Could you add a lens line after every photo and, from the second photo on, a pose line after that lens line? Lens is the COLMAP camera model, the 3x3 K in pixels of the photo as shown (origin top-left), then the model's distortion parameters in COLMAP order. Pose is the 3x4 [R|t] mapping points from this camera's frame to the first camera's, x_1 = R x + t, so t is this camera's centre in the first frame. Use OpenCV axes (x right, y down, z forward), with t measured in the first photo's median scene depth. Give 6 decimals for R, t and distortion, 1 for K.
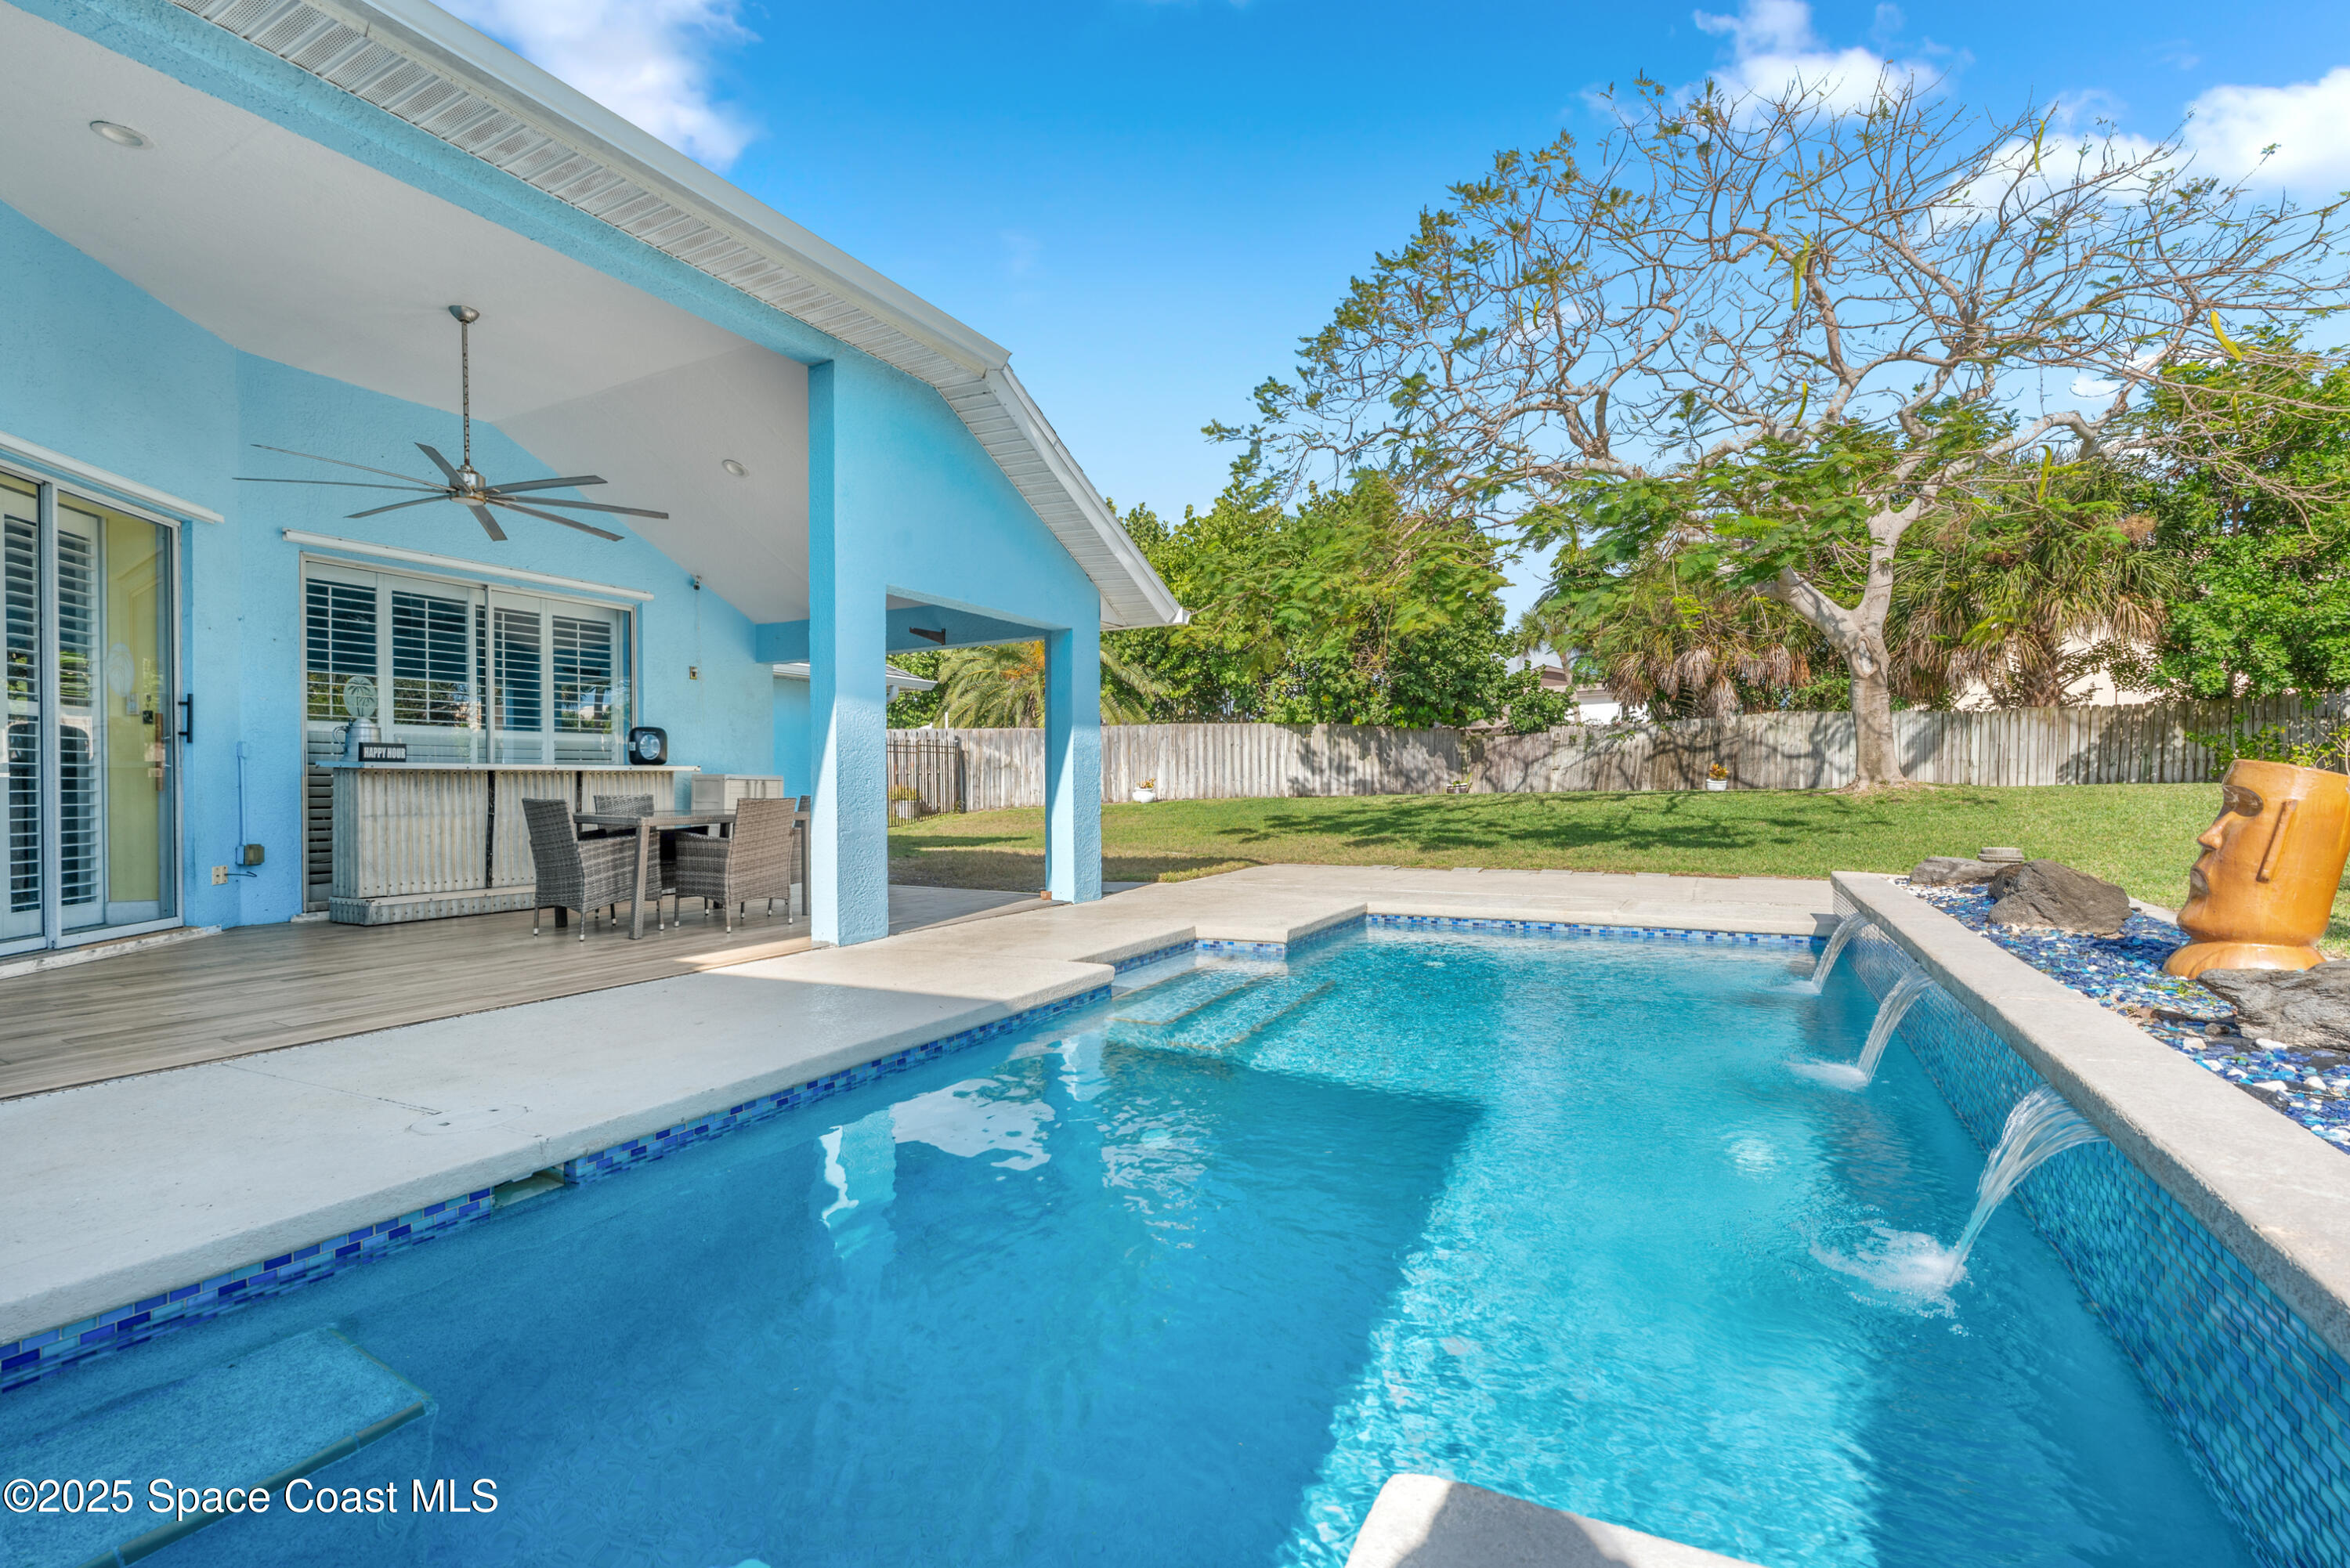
lens RADIAL K [[1035.2, 0, 1175.0], [0, 1035.2, 784.0], [0, 0, 1]] dist [0.000744, -0.000268]
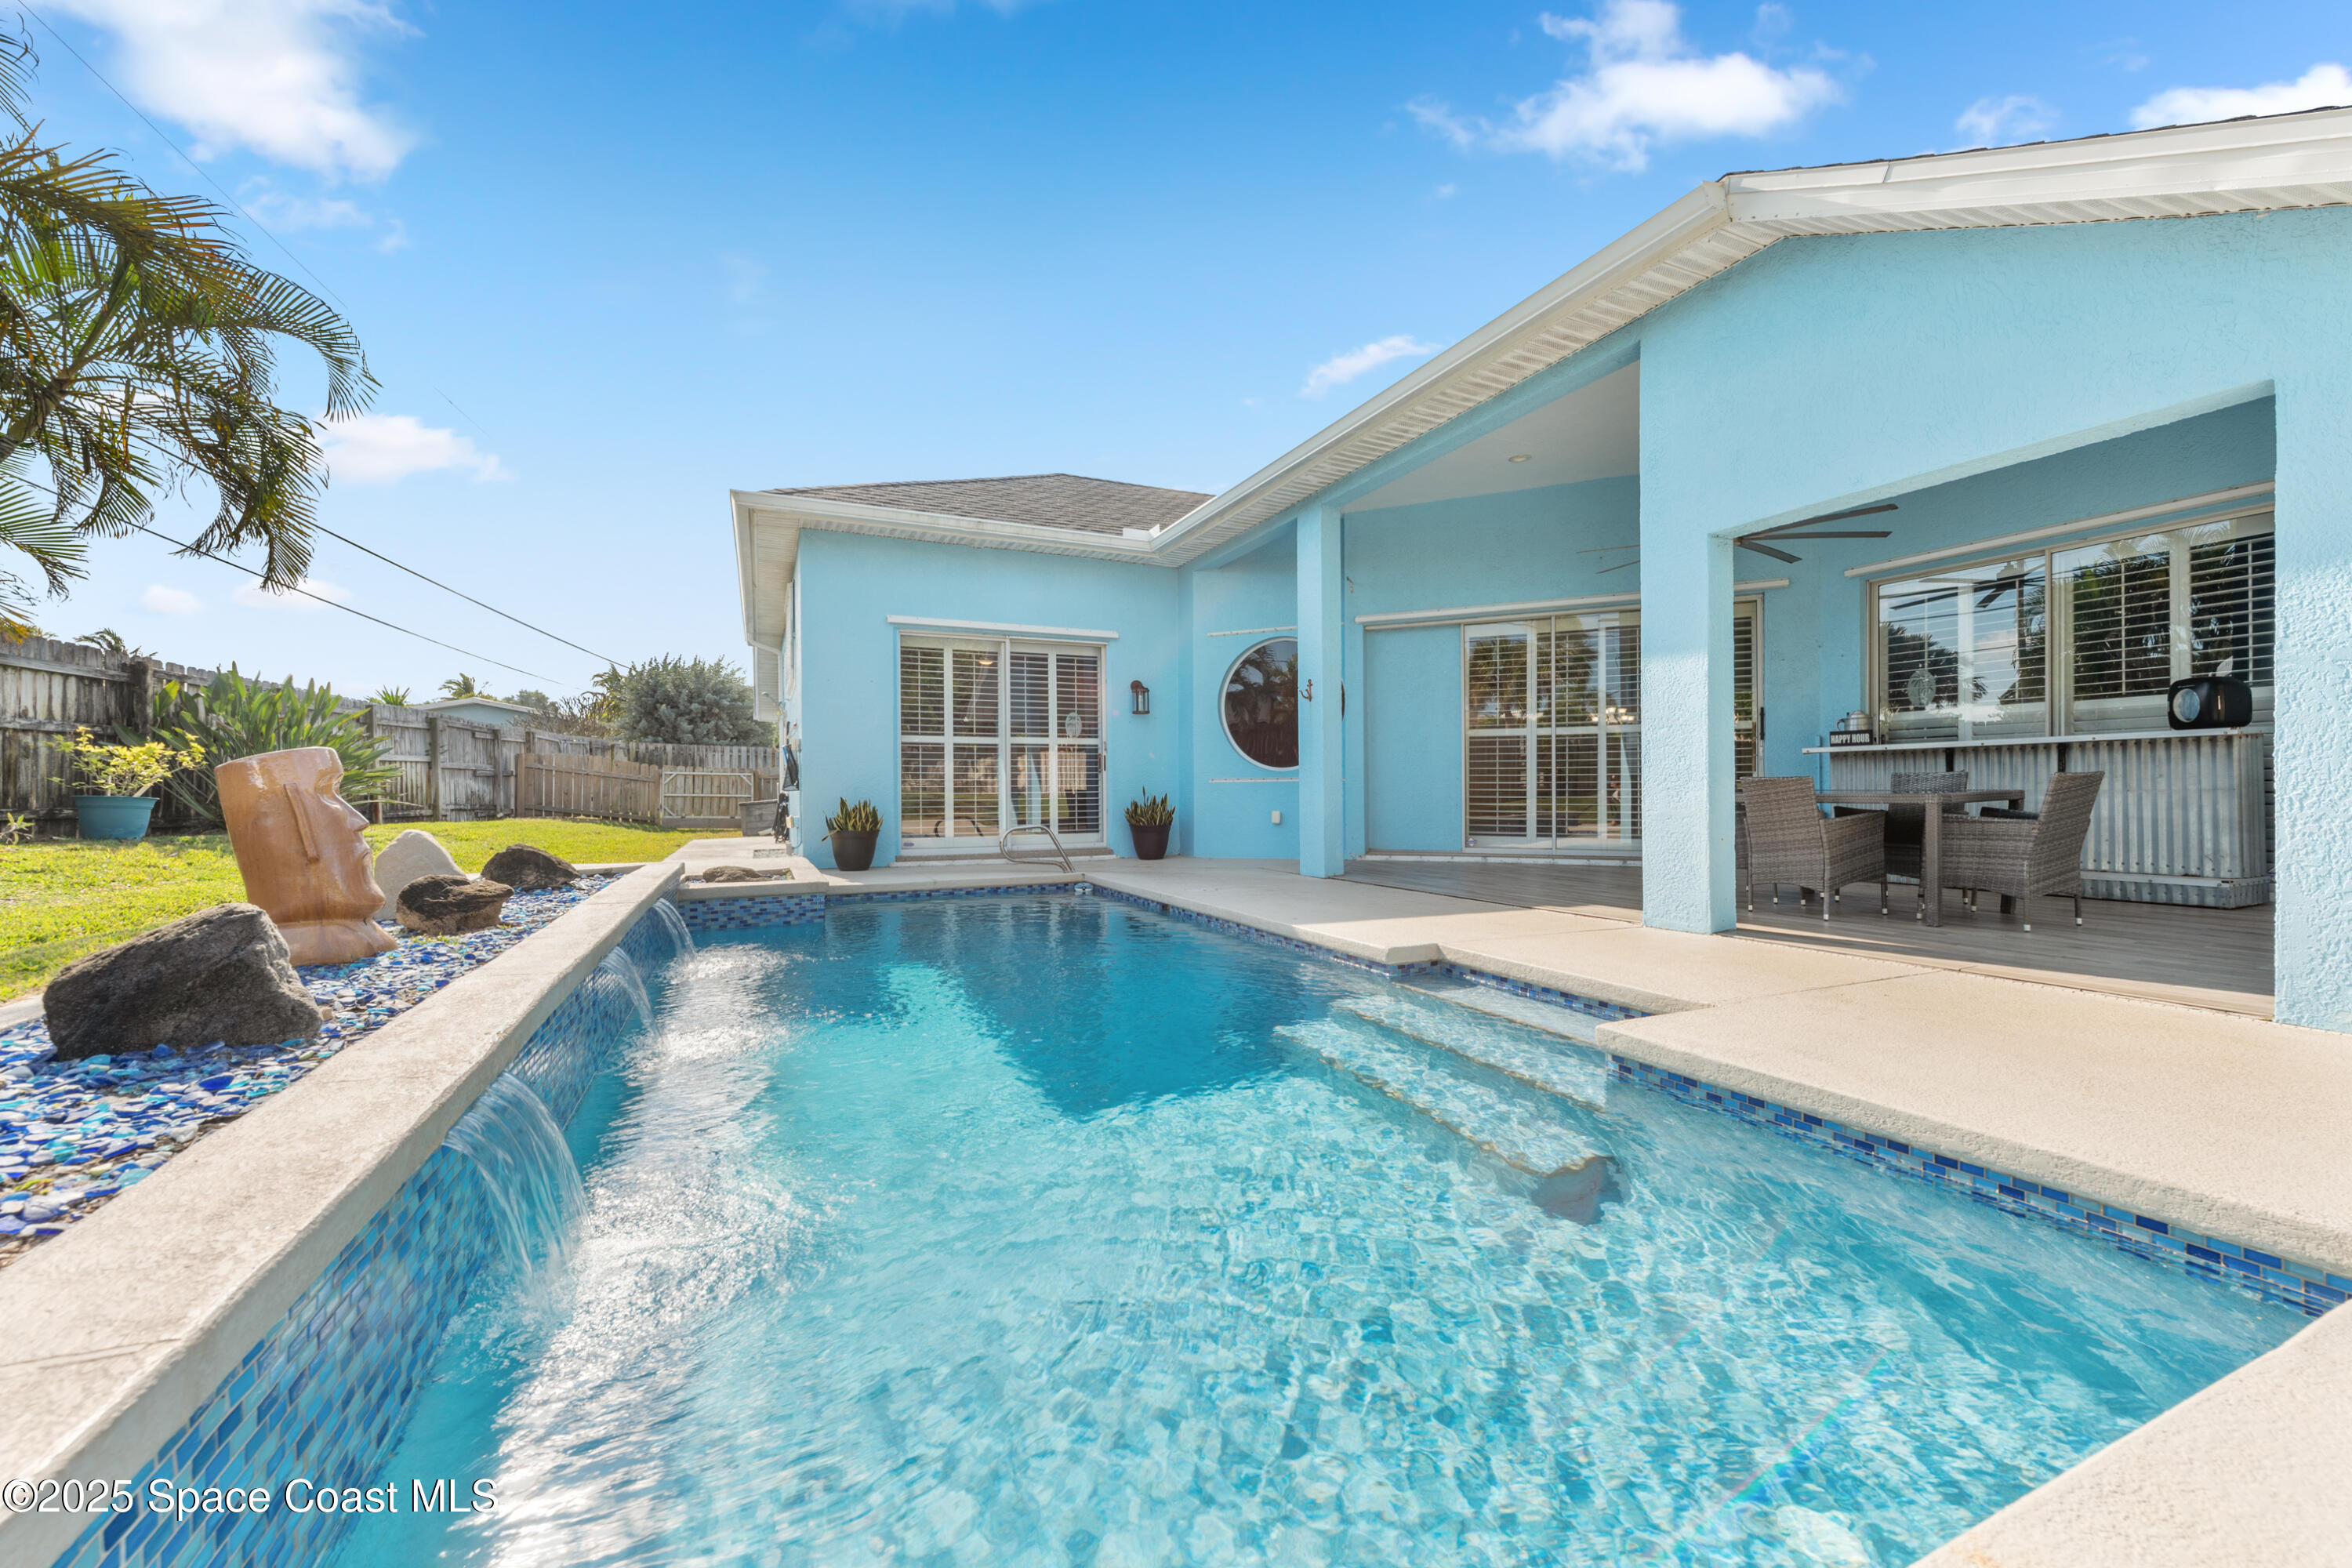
lens RADIAL K [[922.8, 0, 1175.1], [0, 922.8, 788.5], [0, 0, 1]] dist [0.008460, -0.002591]
pose [[-0.612641, 0.012251, -0.790266, 0.410333], [0.016466, 0.999861, 0.002736, 0.008909], [0.790190, -0.011336, -0.612757, 0.741095]]
